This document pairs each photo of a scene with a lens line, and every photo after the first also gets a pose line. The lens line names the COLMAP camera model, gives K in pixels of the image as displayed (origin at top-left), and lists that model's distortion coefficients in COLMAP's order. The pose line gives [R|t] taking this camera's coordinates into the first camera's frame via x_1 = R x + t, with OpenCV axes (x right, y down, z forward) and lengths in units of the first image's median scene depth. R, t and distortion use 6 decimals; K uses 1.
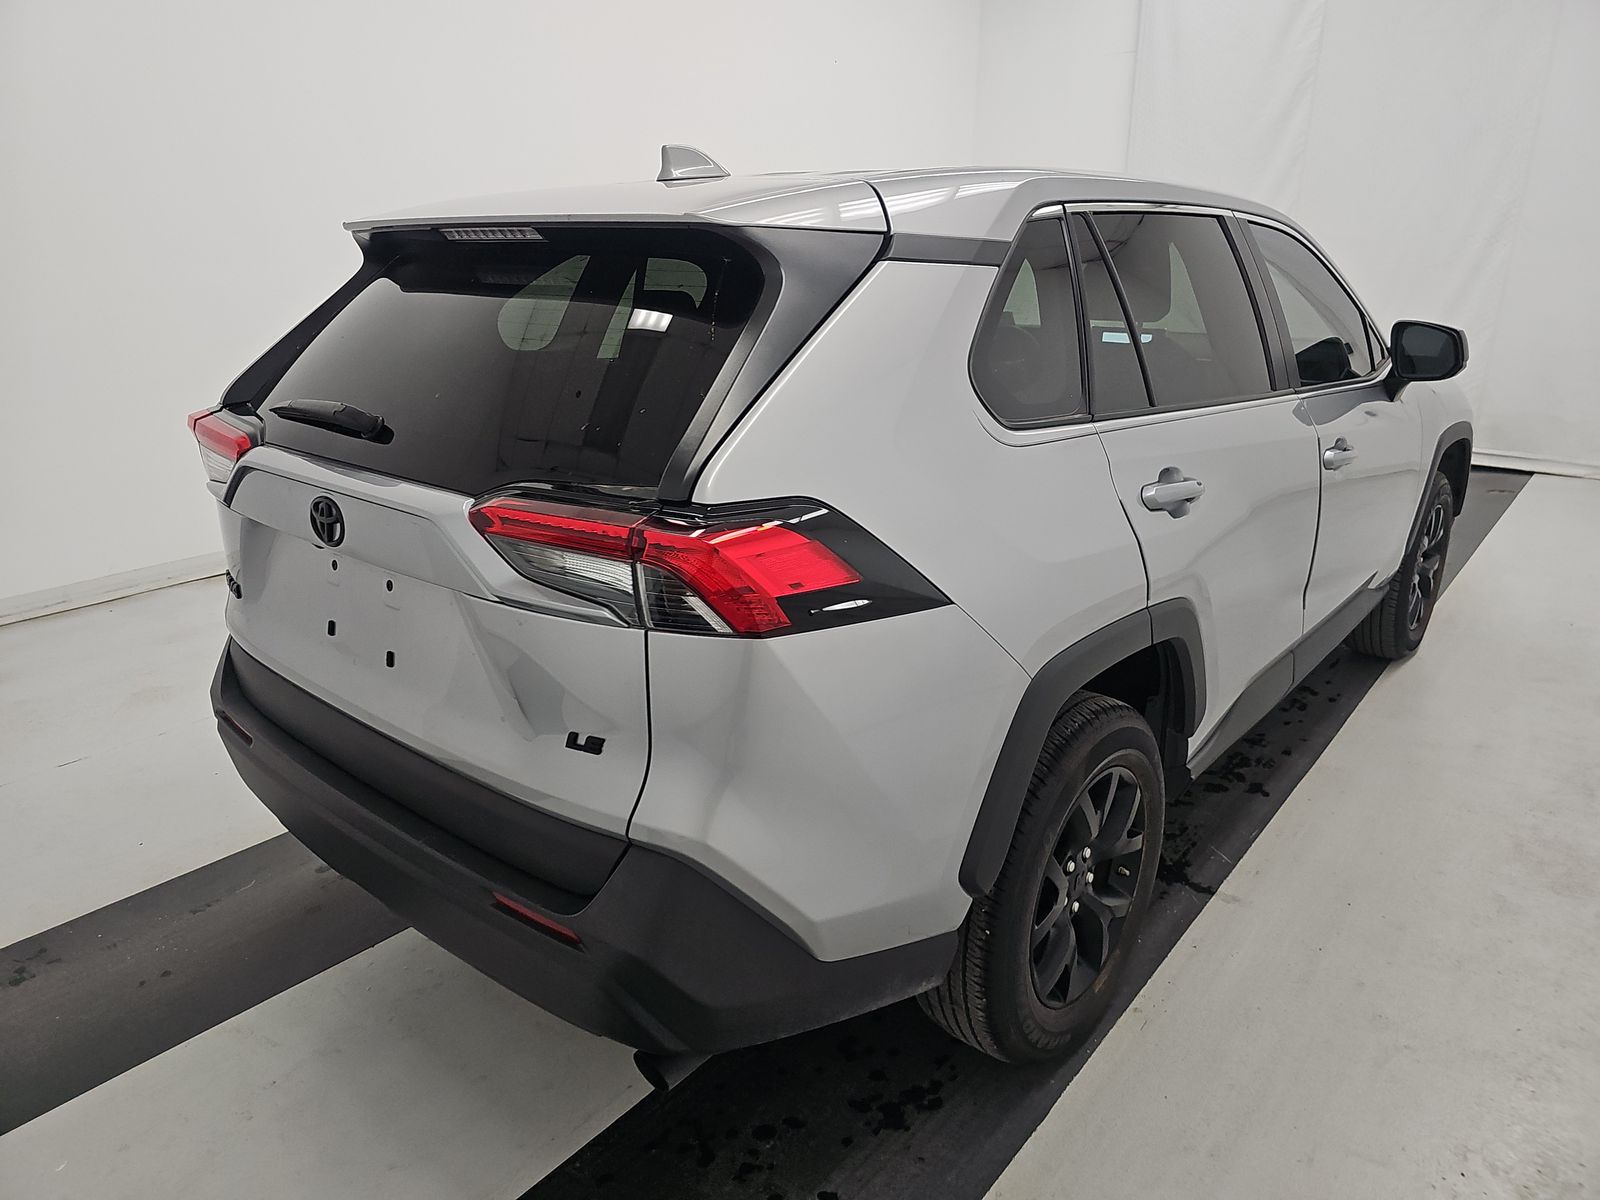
lens RADIAL K [[1052.6, 0, 795.9], [0, 1052.6, 601.5], [0, 0, 1]] dist [0.013530, -0.023126]
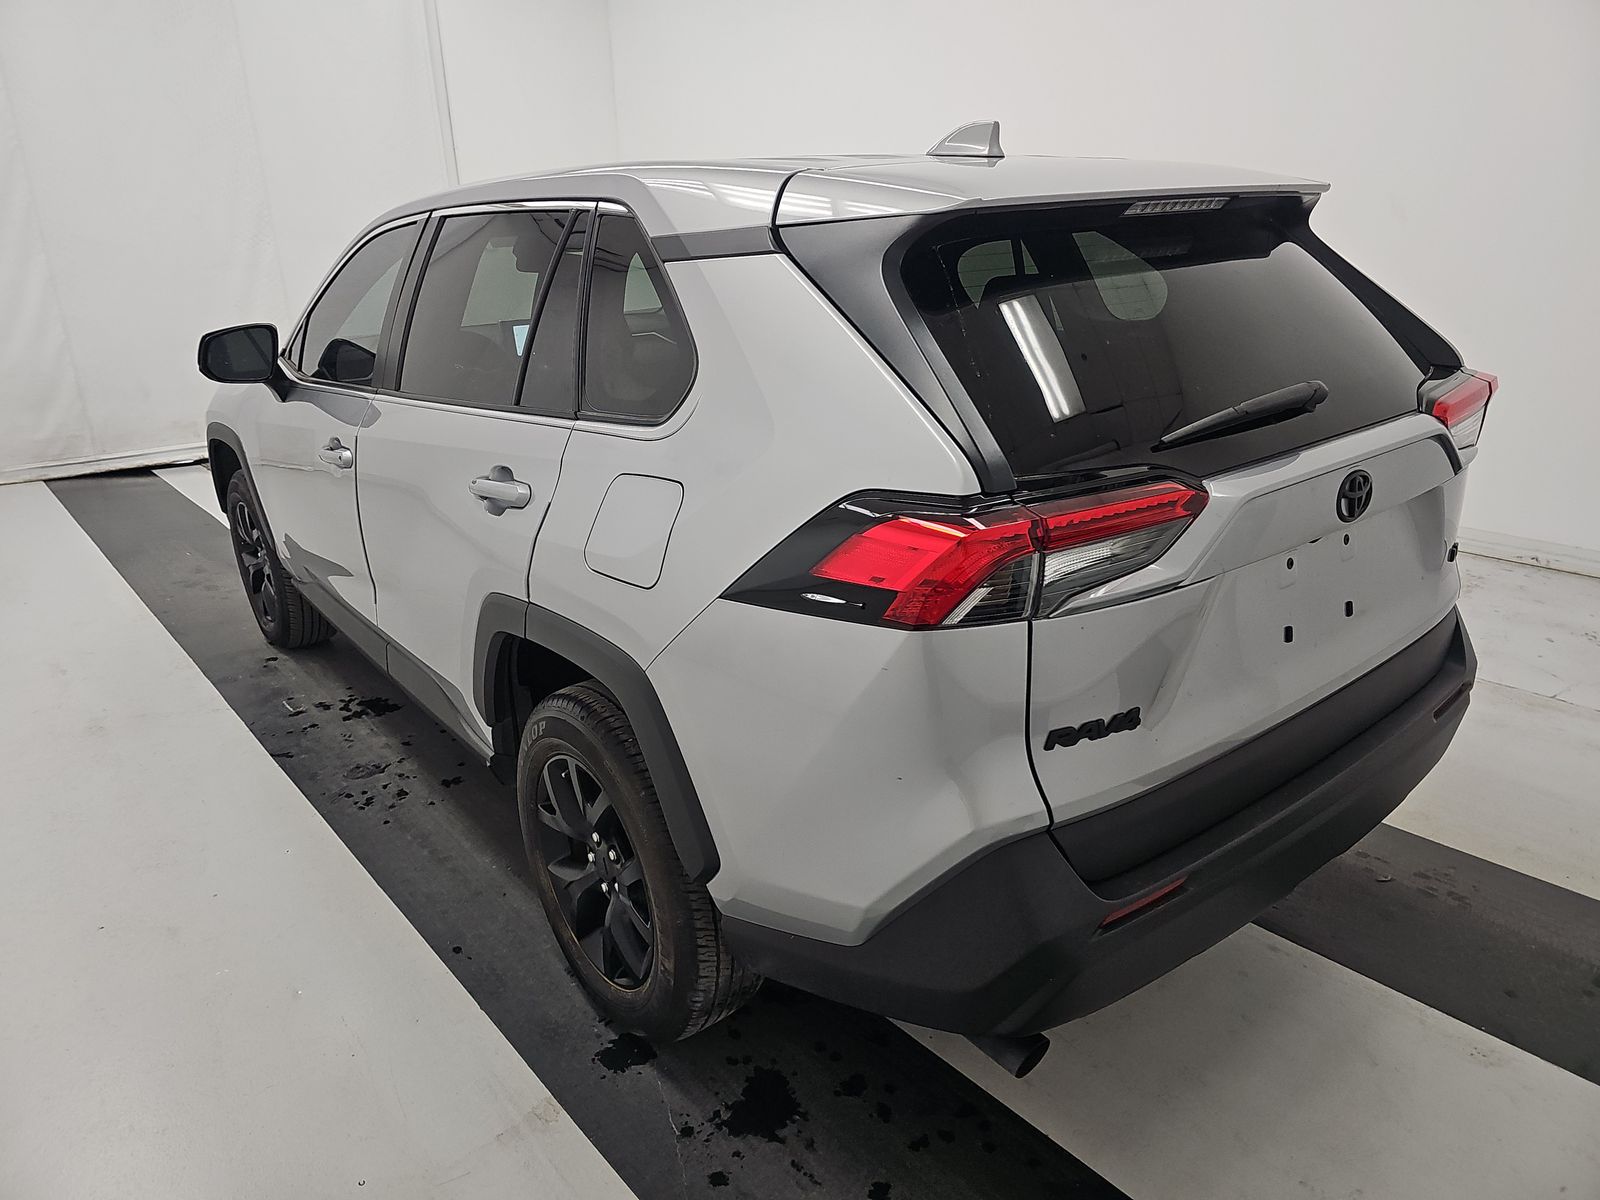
lens RADIAL K [[1052.6, 0, 807.7], [0, 1052.6, 600.5], [0, 0, 1]] dist [0.013530, -0.023126]
pose [[0.205795, -0.328304, 0.921881, -1.303511], [0.347203, 0.905255, 0.244875, -0.354291], [-0.914931, 0.269686, 0.300285, 1.053597]]
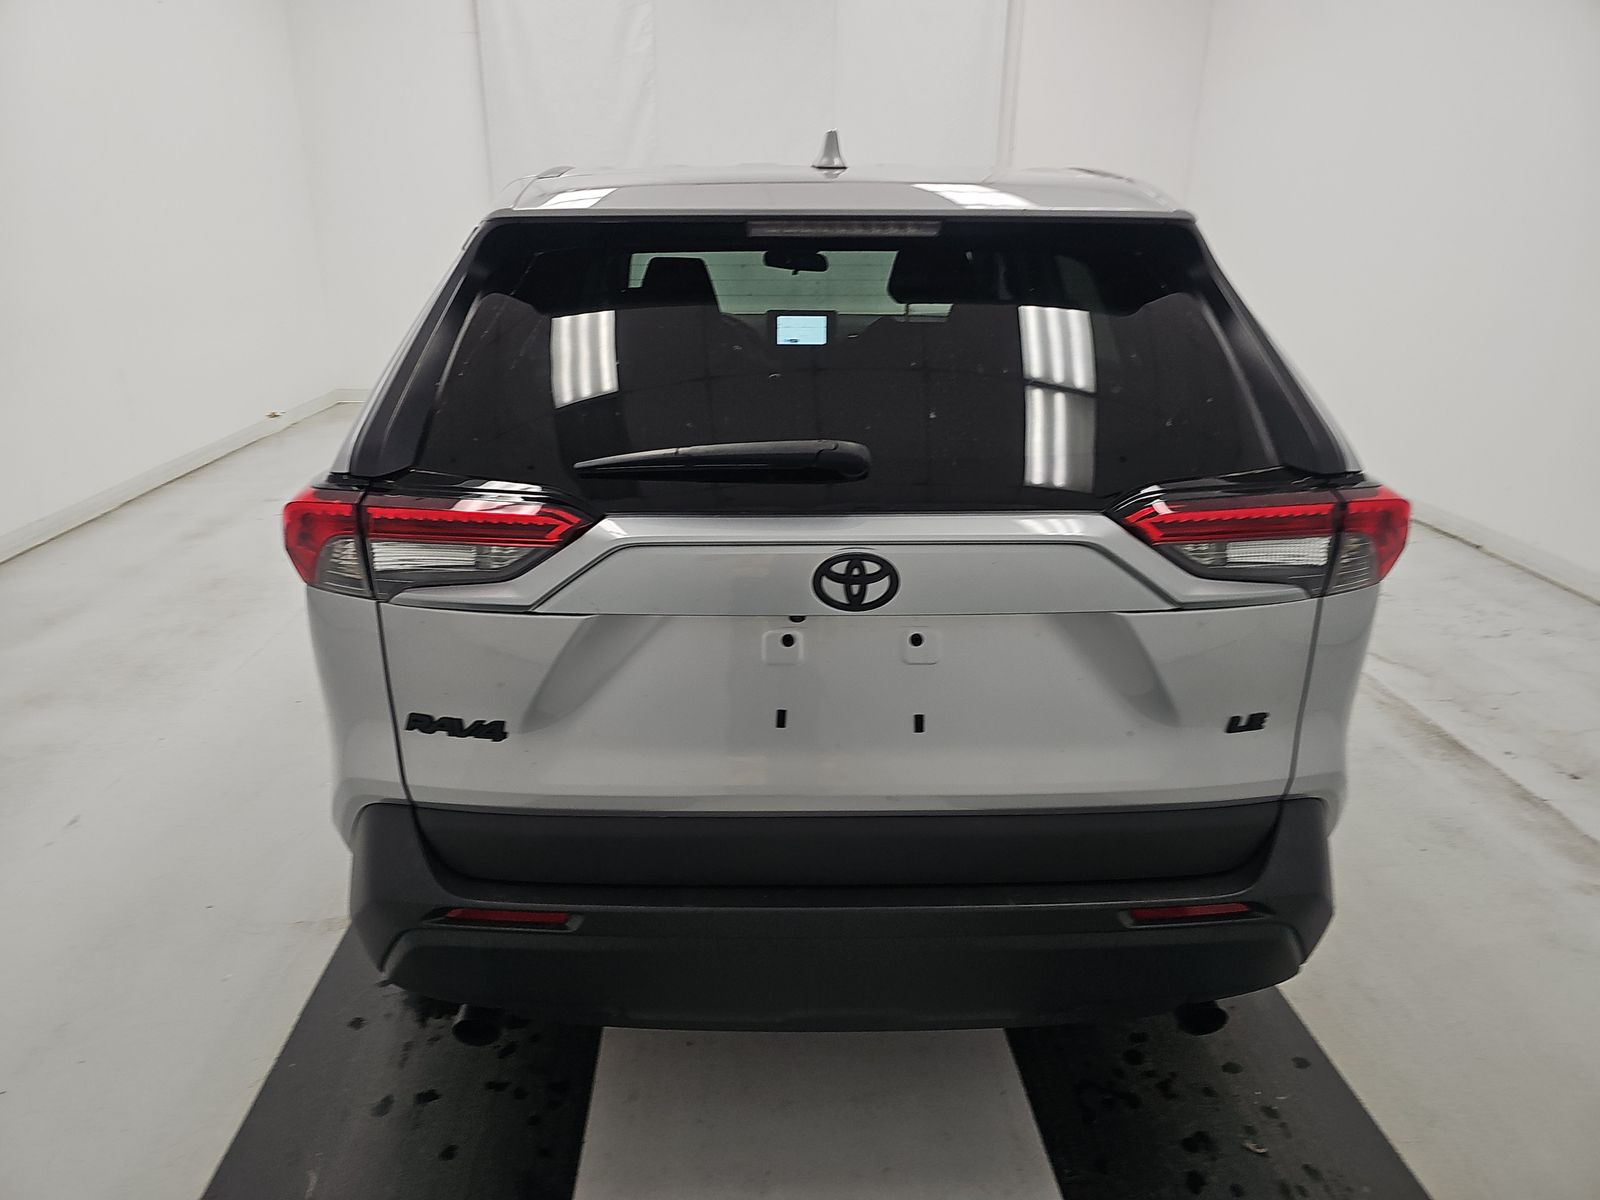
lens RADIAL K [[1052.6, 0, 792.8], [0, 1052.6, 598.9], [0, 0, 1]] dist [0.013530, -0.023126]
pose [[0.742989, -0.208367, 0.636043, -0.889113], [0.198918, 0.976110, 0.087408, -0.127054], [-0.639061, 0.061577, 0.766687, 0.356607]]
